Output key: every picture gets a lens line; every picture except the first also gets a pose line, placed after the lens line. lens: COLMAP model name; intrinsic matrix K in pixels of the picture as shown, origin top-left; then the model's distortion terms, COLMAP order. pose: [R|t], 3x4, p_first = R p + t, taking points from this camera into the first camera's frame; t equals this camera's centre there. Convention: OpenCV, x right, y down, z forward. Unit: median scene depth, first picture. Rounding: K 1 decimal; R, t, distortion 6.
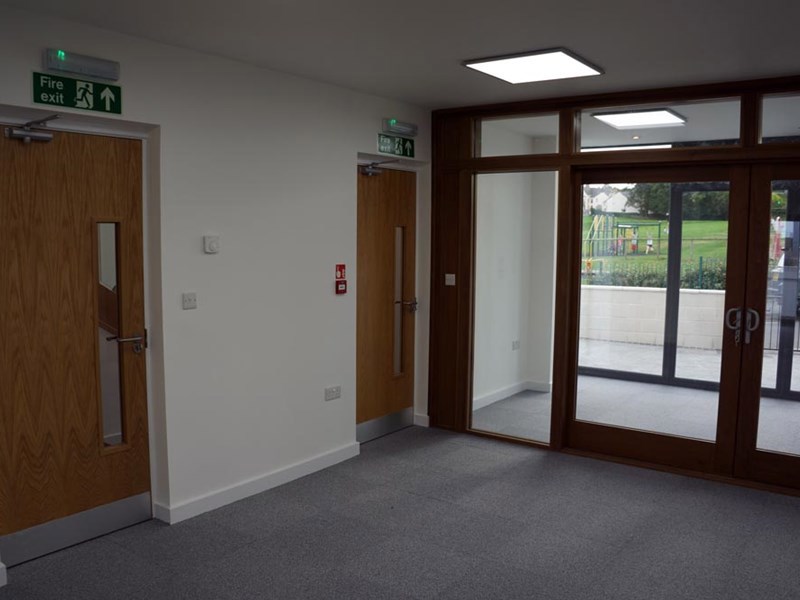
lens RADIAL K [[718.7, 0, 397.2], [0, 718.7, 299.1], [0, 0, 1]] dist [-0.138077, 0.073733]
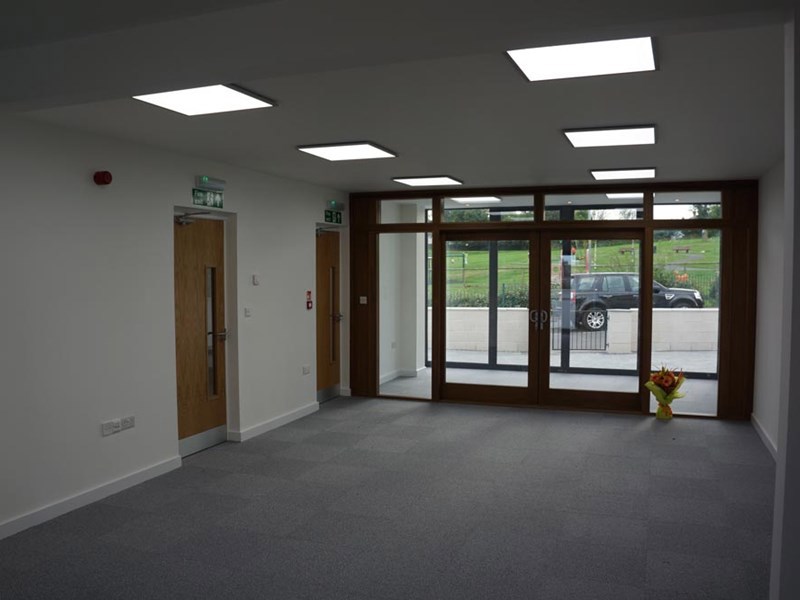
lens RADIAL K [[718.7, 0, 403.4], [0, 718.7, 300.5], [0, 0, 1]] dist [-0.138077, 0.073733]
pose [[0.960331, -0.021066, 0.278067, -0.310095], [0.032931, 0.998732, -0.038068, 0.040486], [-0.276913, 0.045715, 0.959807, -0.595785]]
